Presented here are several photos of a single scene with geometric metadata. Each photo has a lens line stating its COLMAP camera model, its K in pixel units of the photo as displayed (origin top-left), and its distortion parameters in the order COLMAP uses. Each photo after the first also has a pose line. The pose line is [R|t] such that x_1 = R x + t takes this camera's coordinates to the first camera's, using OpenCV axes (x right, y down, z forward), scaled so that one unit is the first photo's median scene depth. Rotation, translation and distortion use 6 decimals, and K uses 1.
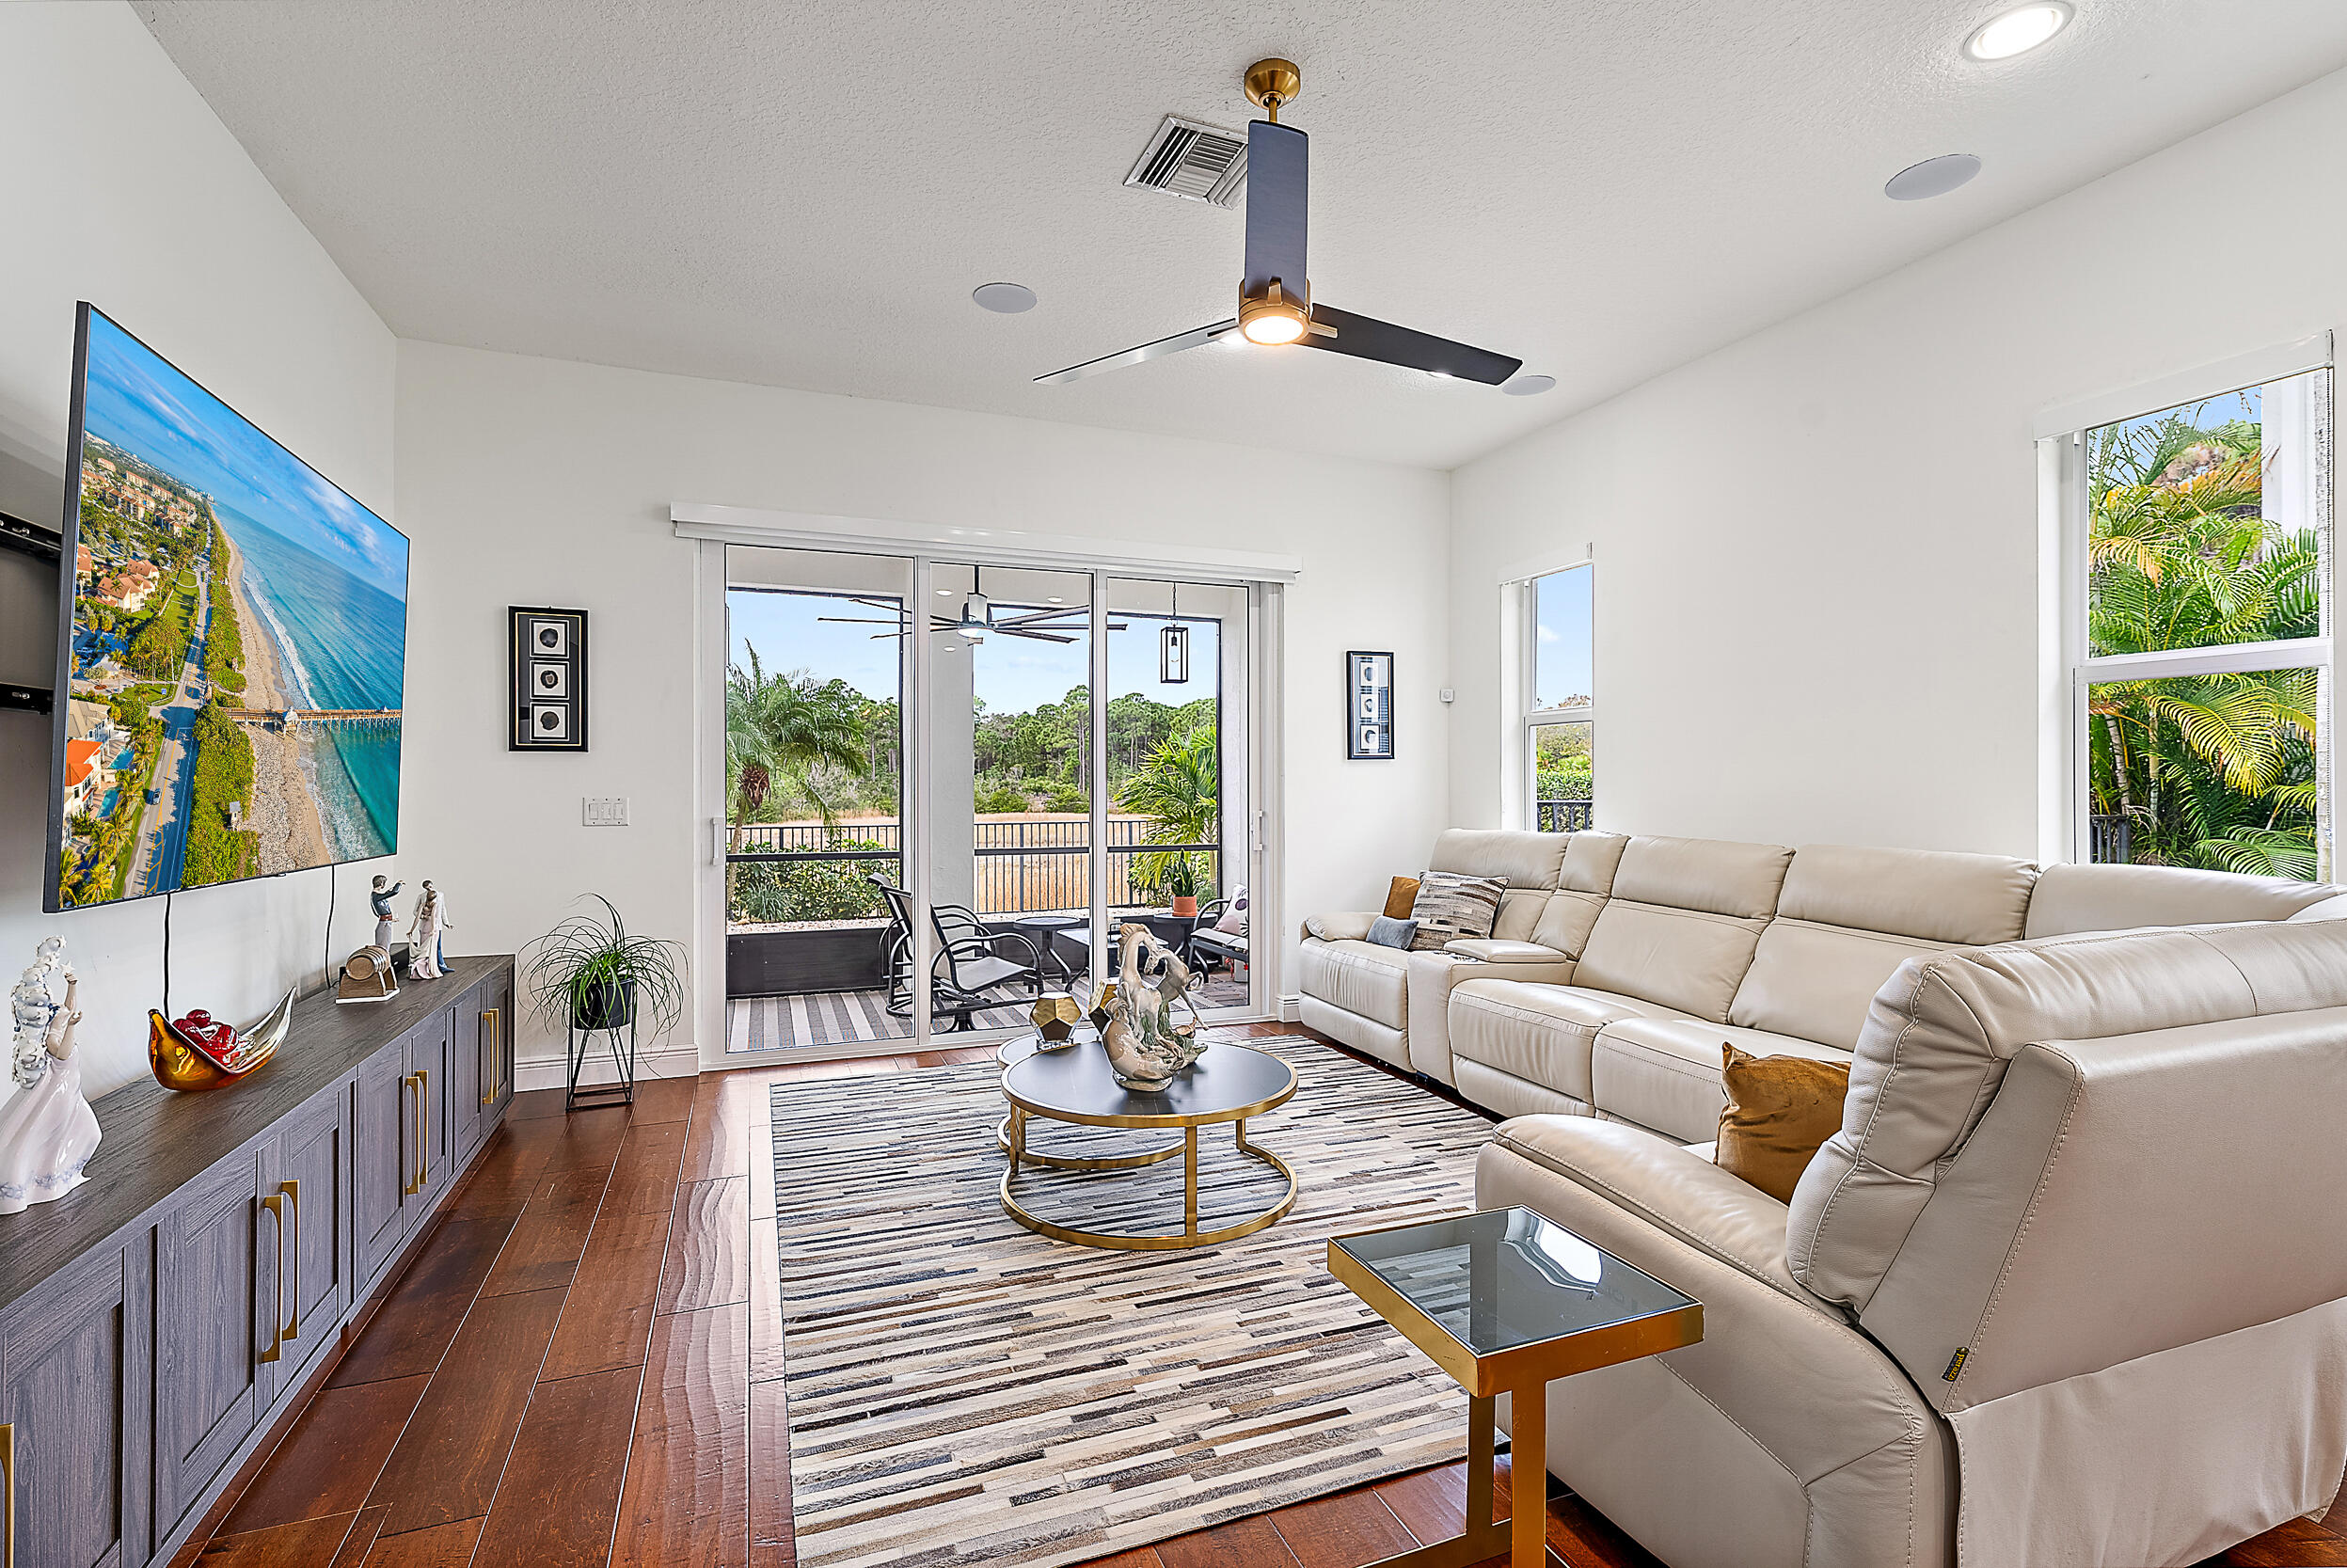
lens RADIAL K [[1078.9, 0, 1173.8], [0, 1078.9, 786.0], [0, 0, 1]] dist [0.000042, 0.000001]
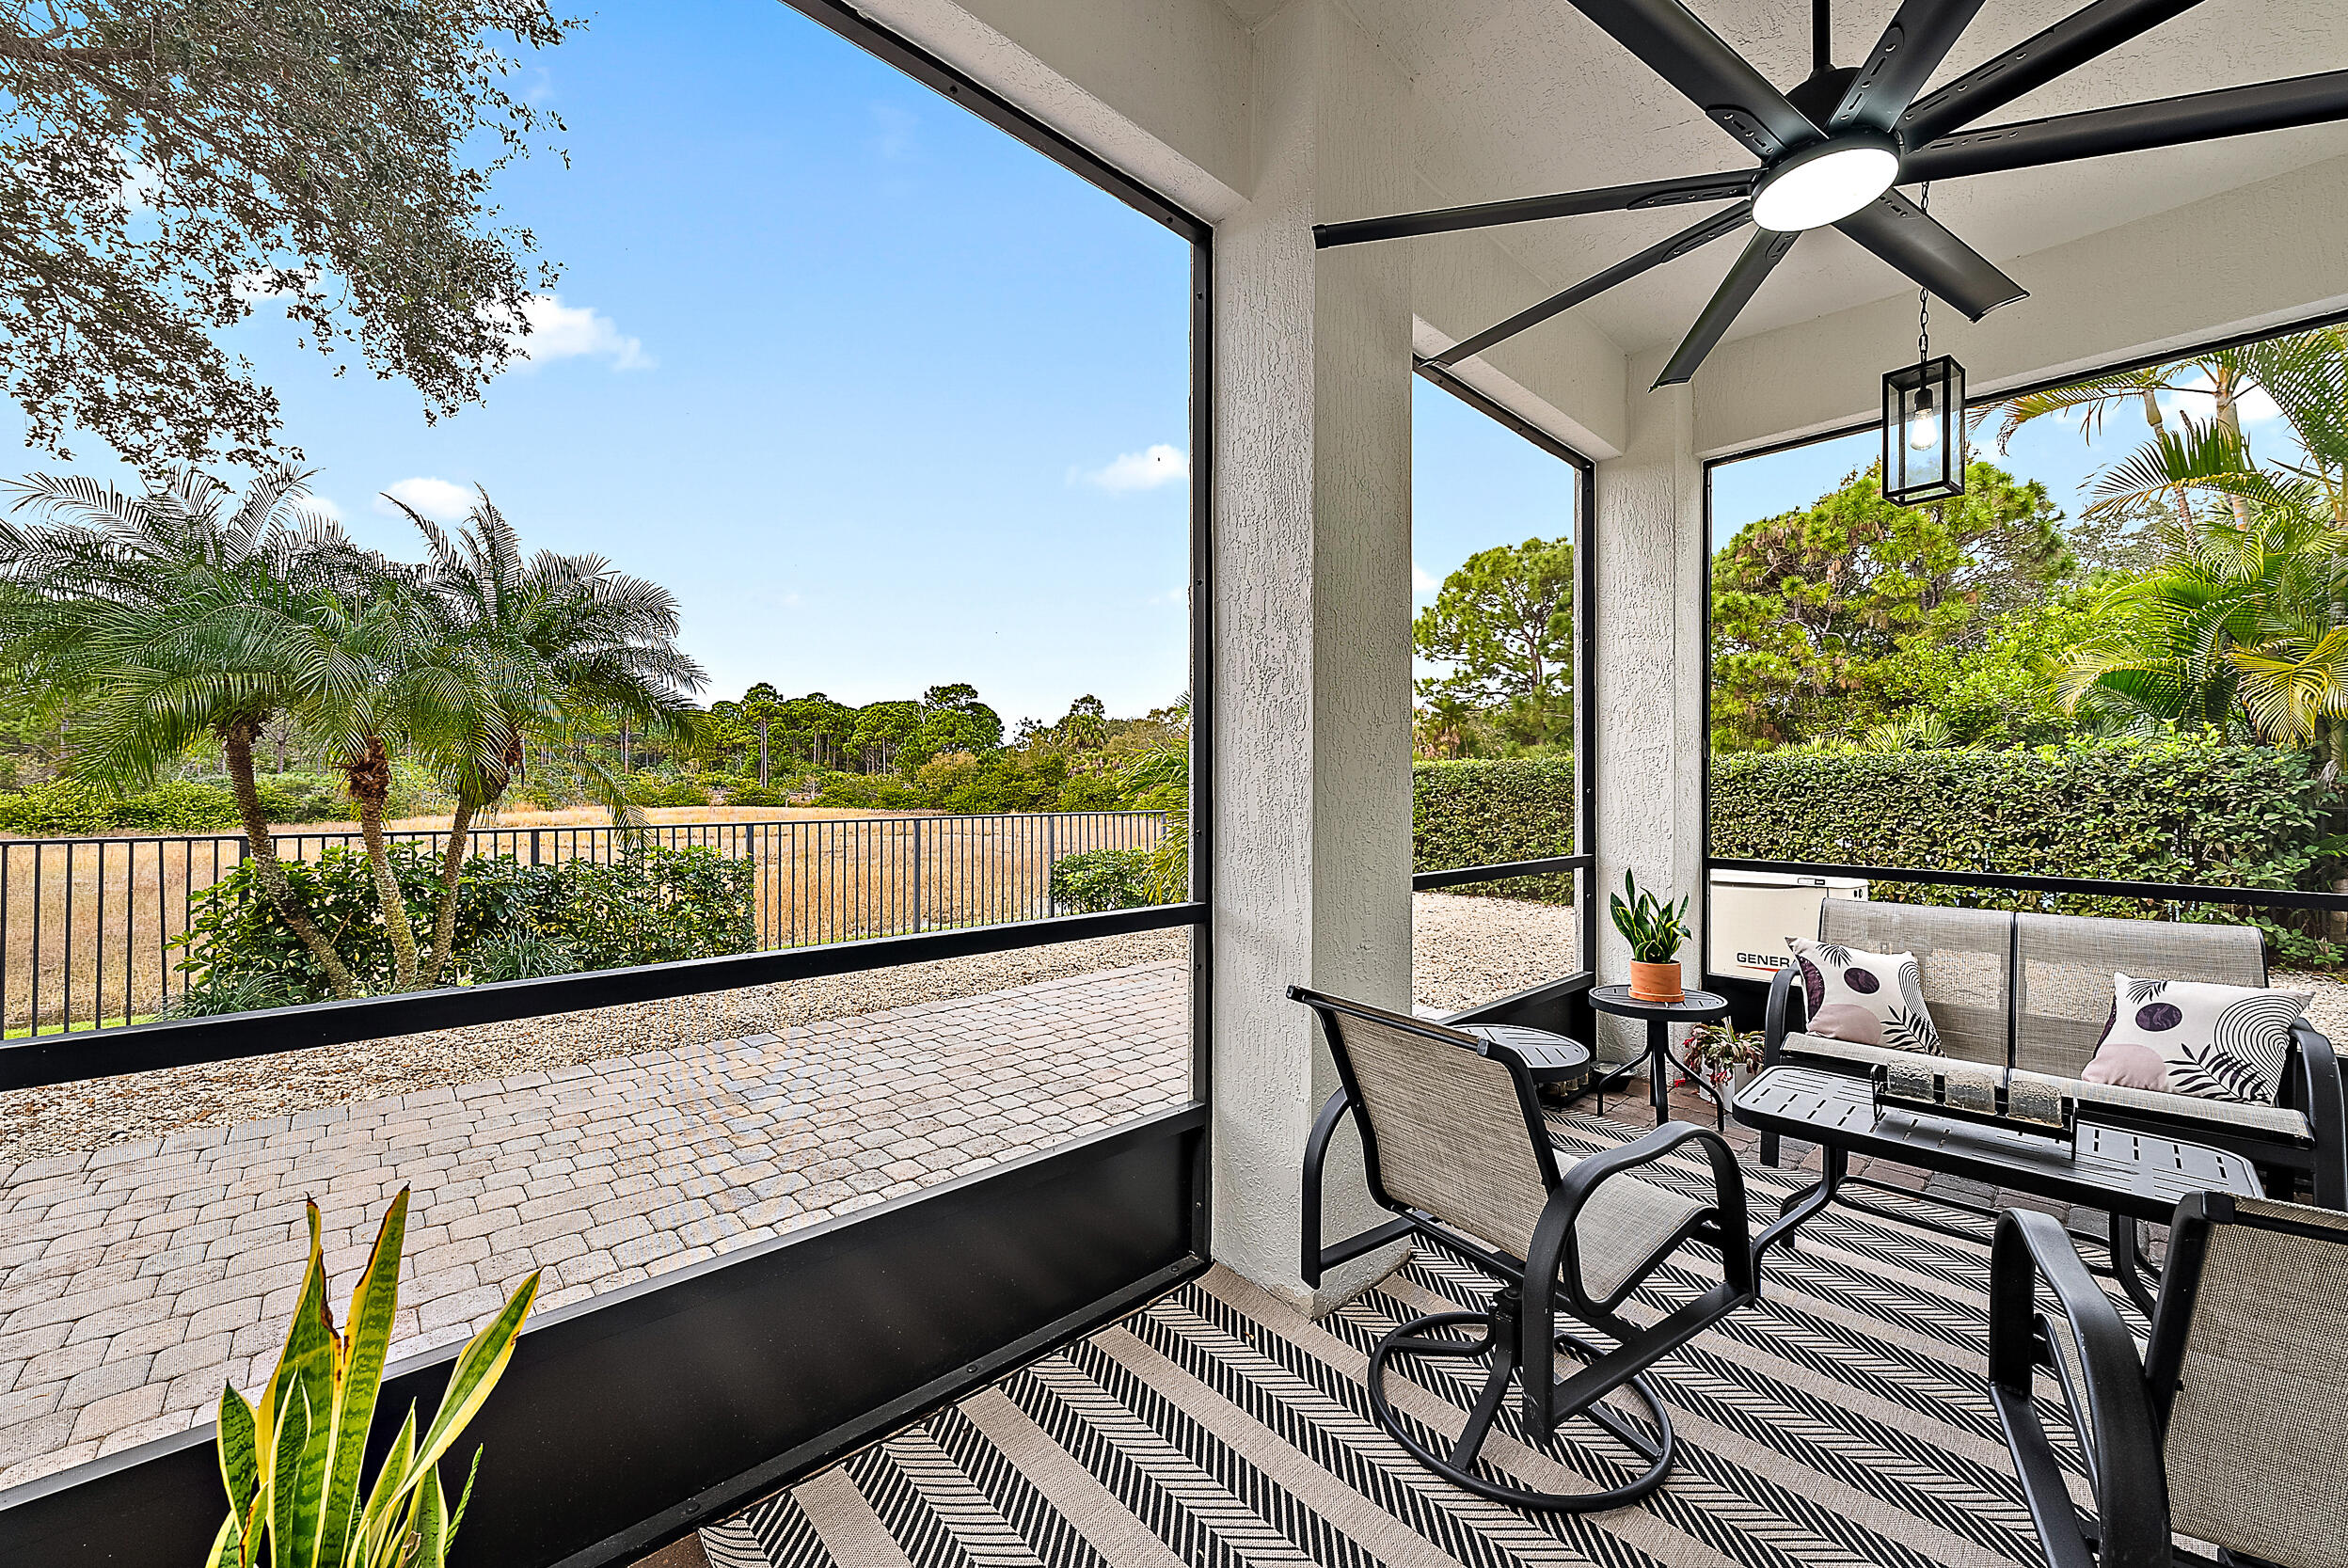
lens RADIAL K [[895.1, 0, 1175.0], [0, 895.1, 784.1], [0, 0, 1]] dist [-0.000148, -0.000005]
pose [[0.931905, 0.004234, 0.362677, -0.210580], [-0.004675, 0.999989, 0.000339, 0.010901], [-0.362672, -0.002011, 0.931915, 0.407469]]
